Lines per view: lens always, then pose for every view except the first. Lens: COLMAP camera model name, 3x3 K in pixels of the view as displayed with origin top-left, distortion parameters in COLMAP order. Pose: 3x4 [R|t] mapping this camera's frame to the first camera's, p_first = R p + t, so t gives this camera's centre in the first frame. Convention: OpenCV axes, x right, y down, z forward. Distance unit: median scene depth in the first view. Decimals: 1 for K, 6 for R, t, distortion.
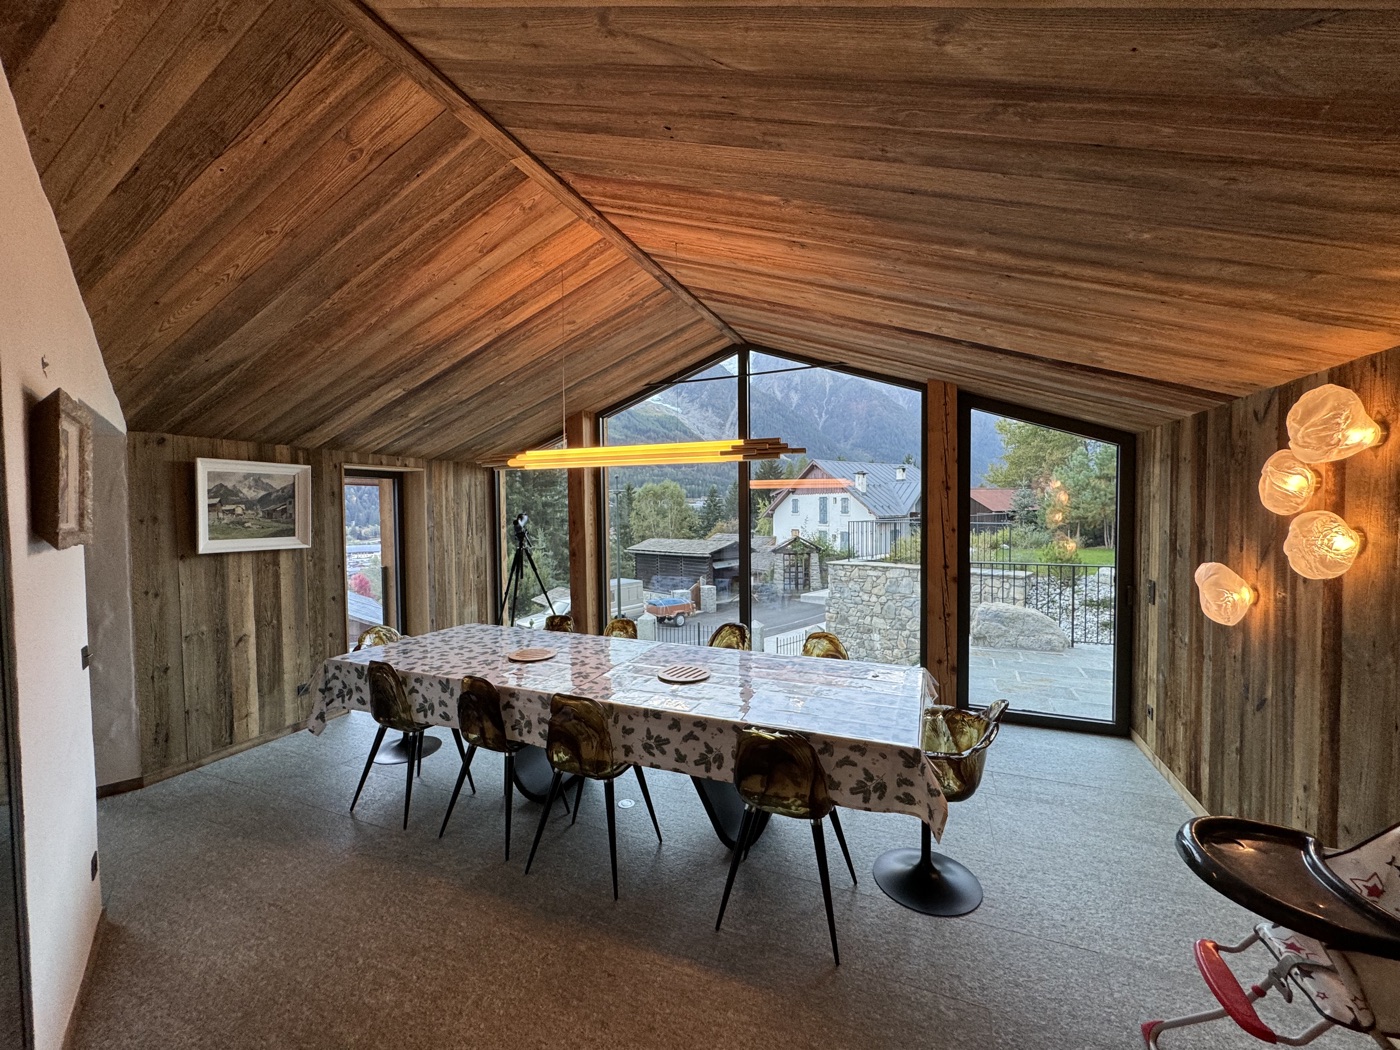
lens RADIAL K [[559.3, 0, 698.2], [0, 559.3, 524.4], [0, 0, 1]] dist [-0.000428, -0.000161]
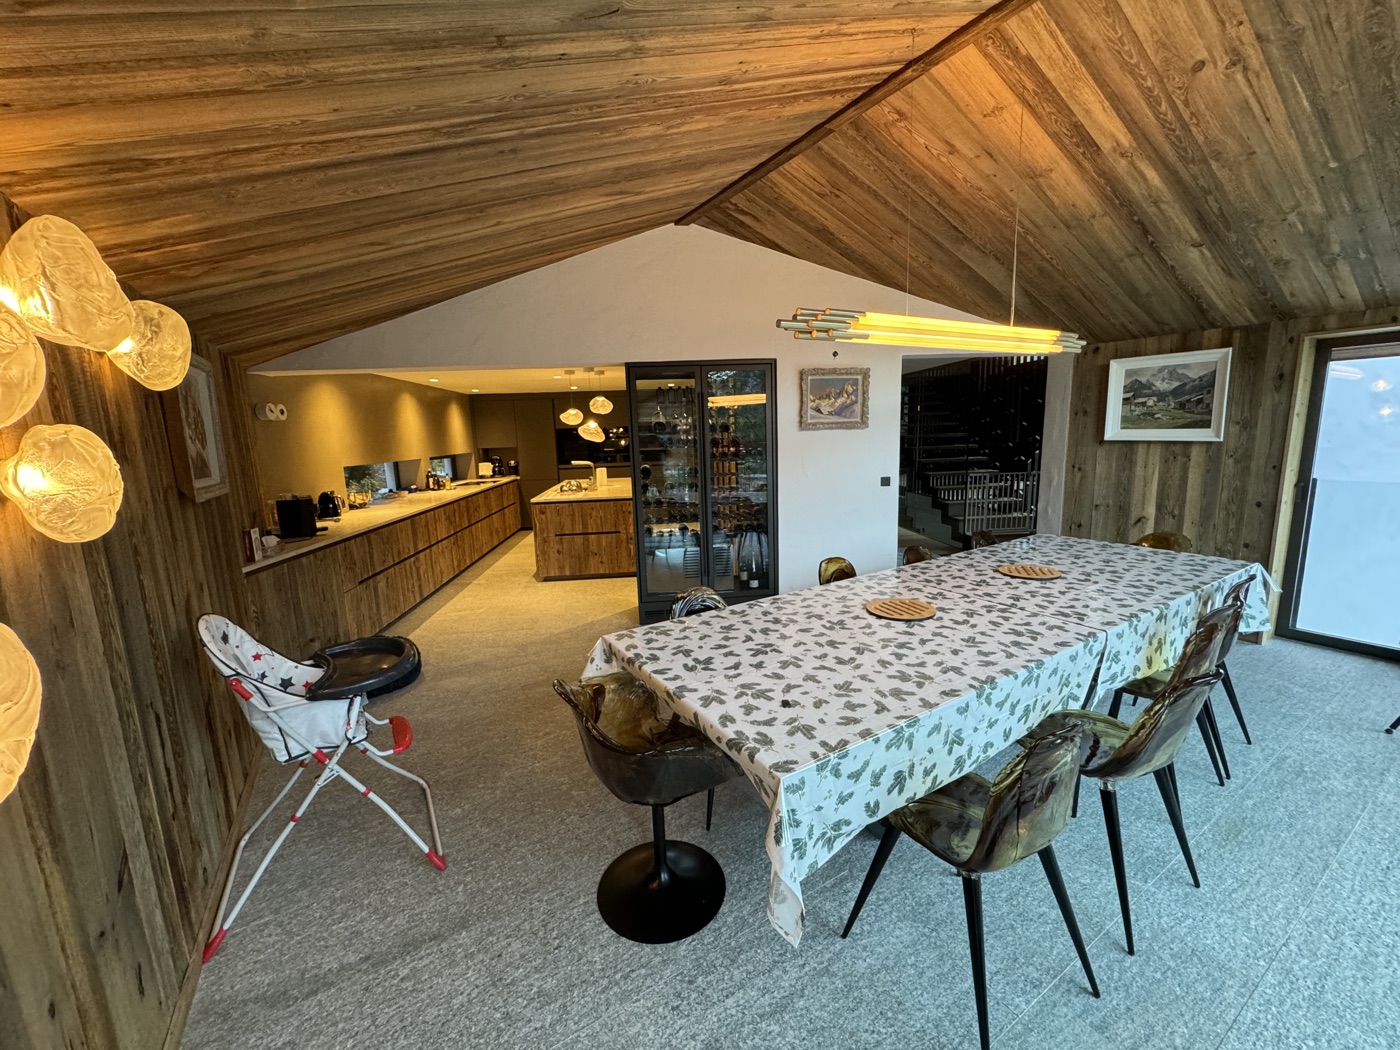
lens RADIAL K [[559.3, 0, 698.2], [0, 559.3, 524.4], [0, 0, 1]] dist [-0.000428, -0.000161]
pose [[-0.582920, 0.163944, -0.795818, 0.577876], [0.014492, 0.981375, 0.191555, -0.013090], [0.812401, 0.100128, -0.574439, 0.901732]]
